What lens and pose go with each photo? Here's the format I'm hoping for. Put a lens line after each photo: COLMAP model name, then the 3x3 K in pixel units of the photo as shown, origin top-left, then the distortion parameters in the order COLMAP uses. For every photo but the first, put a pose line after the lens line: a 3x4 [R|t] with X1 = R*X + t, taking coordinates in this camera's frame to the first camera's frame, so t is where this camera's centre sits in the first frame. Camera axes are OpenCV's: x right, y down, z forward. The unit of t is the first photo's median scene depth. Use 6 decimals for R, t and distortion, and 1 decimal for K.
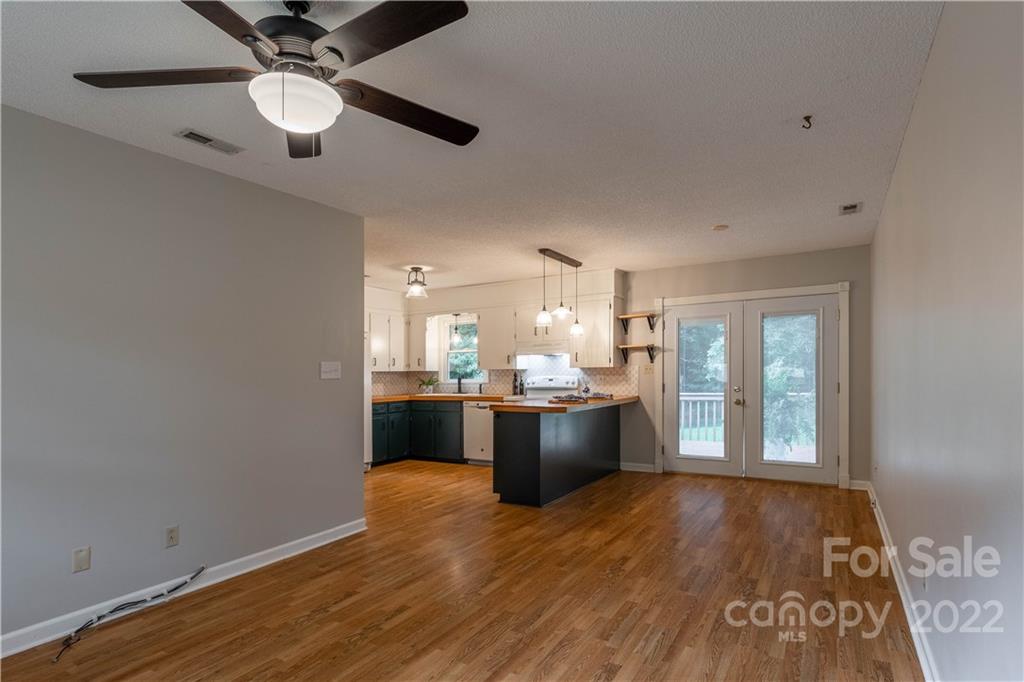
lens RADIAL K [[527.7, 0, 519.9], [0, 527.7, 375.0], [0, 0, 1]] dist [-0.002842, -0.000487]
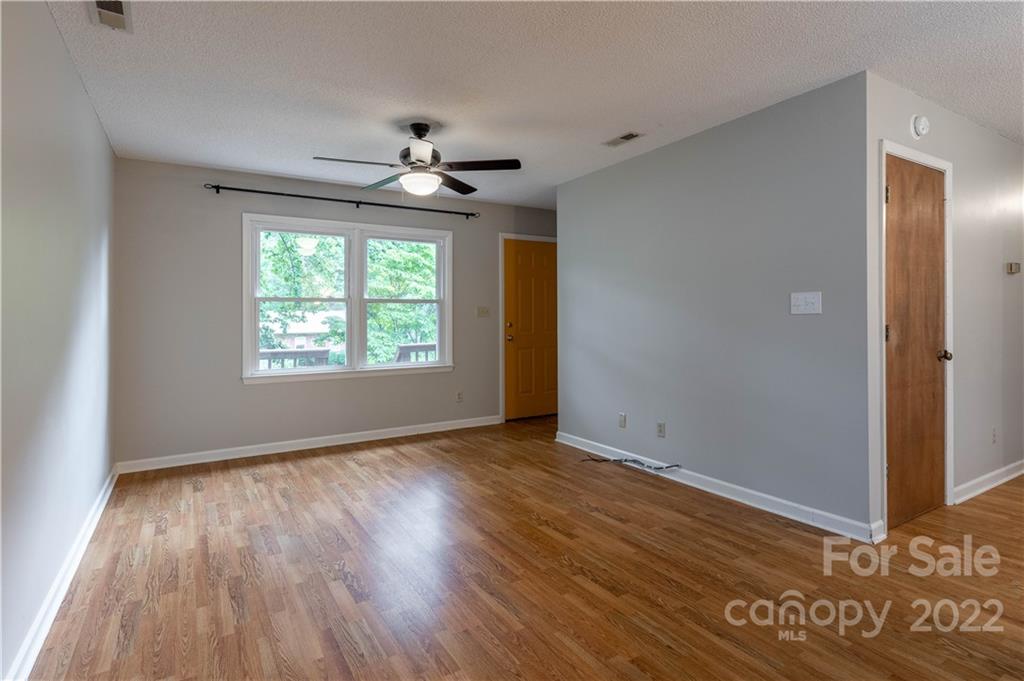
lens RADIAL K [[527.7, 0, 511.2], [0, 527.7, 308.0], [0, 0, 1]] dist [-0.002842, -0.000487]
pose [[-0.467305, 0.008925, -0.884051, 0.275480], [0.011494, 0.999926, 0.004019, -0.005113], [0.884021, -0.008283, -0.467373, 0.507278]]
